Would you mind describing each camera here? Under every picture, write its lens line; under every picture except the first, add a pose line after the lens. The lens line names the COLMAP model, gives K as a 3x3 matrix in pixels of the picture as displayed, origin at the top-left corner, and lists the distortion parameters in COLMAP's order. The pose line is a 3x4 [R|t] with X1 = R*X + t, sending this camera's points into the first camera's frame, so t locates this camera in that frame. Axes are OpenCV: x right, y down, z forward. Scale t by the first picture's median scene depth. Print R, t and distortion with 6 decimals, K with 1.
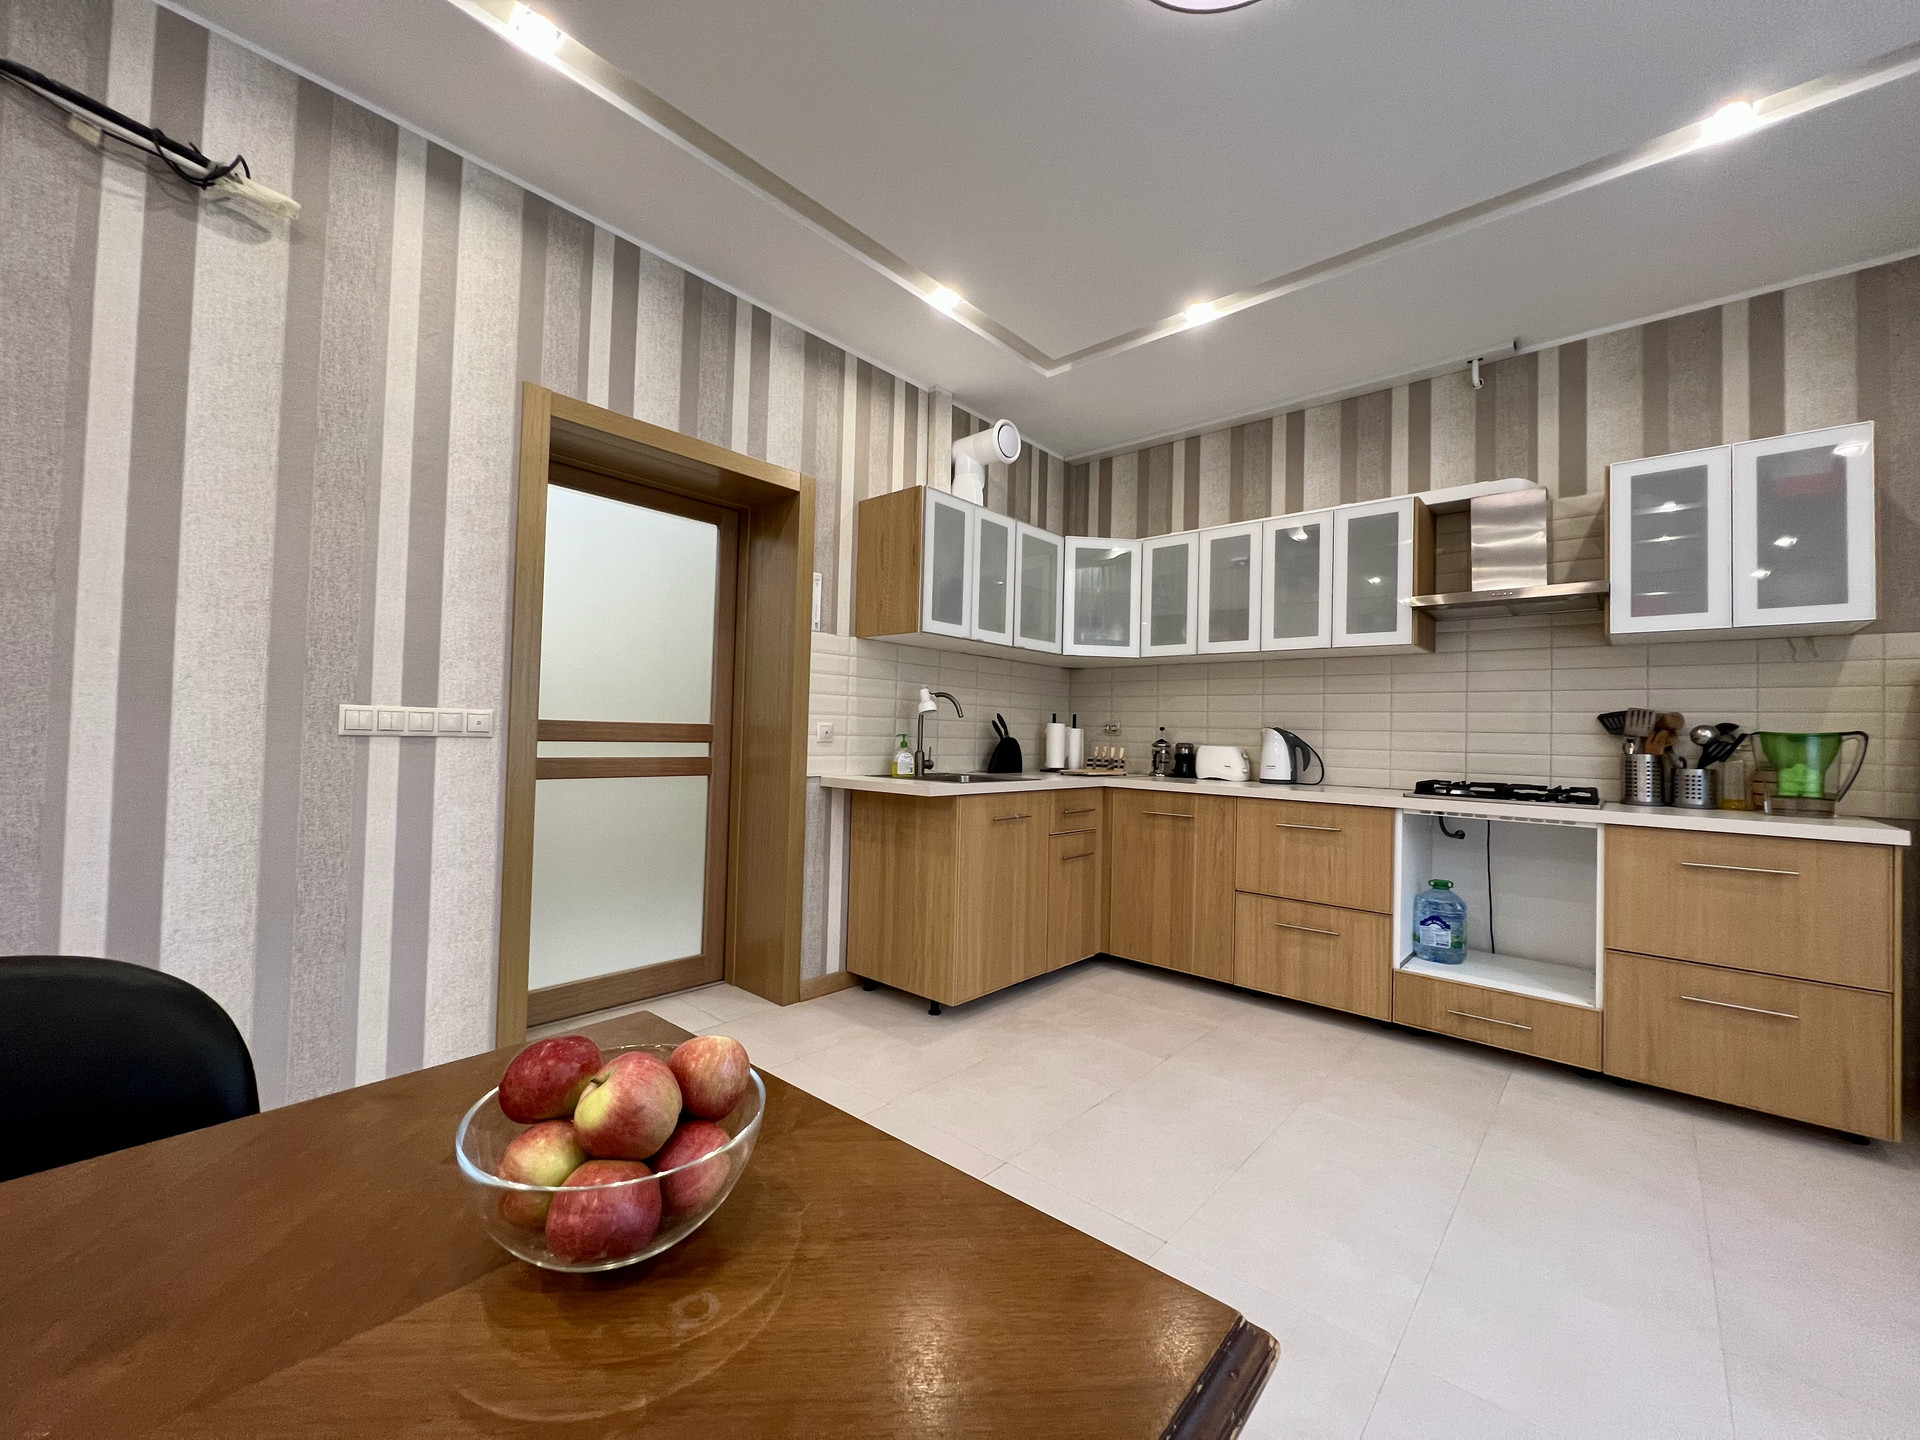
lens RADIAL K [[762.2, 0, 954.8], [0, 762.2, 717.4], [0, 0, 1]] dist [-0.003333, -0.000158]
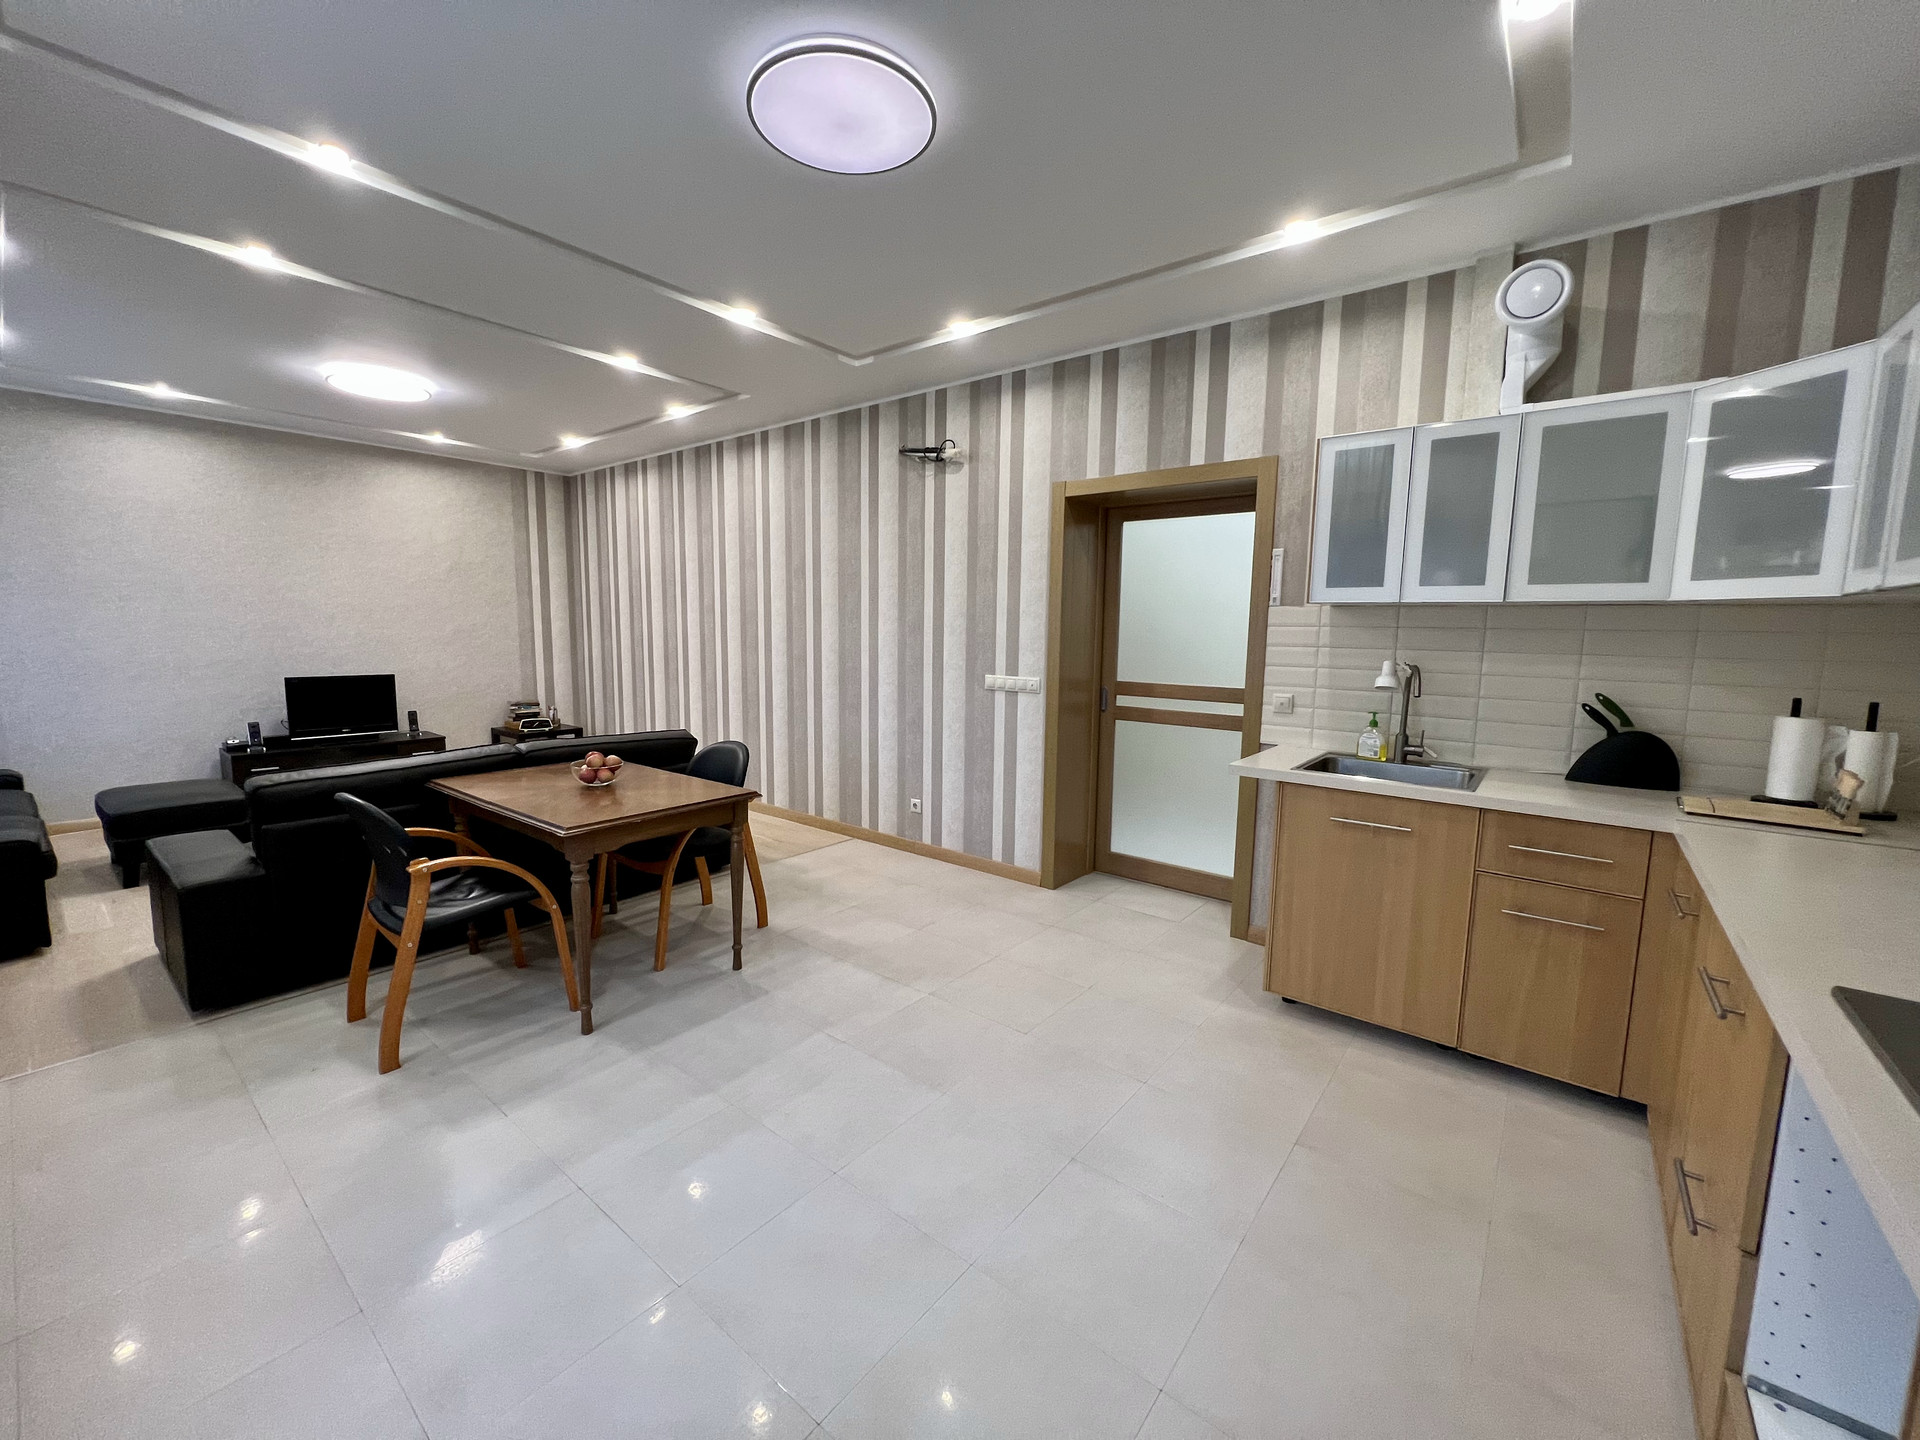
lens RADIAL K [[762.2, 0, 950.4], [0, 762.2, 716.2], [0, 0, 1]] dist [-0.003333, -0.000158]
pose [[0.055210, 0.093816, -0.994058, 0.892015], [0.010994, 0.995459, 0.094559, -0.070236], [0.998414, -0.016149, 0.053928, 0.527721]]
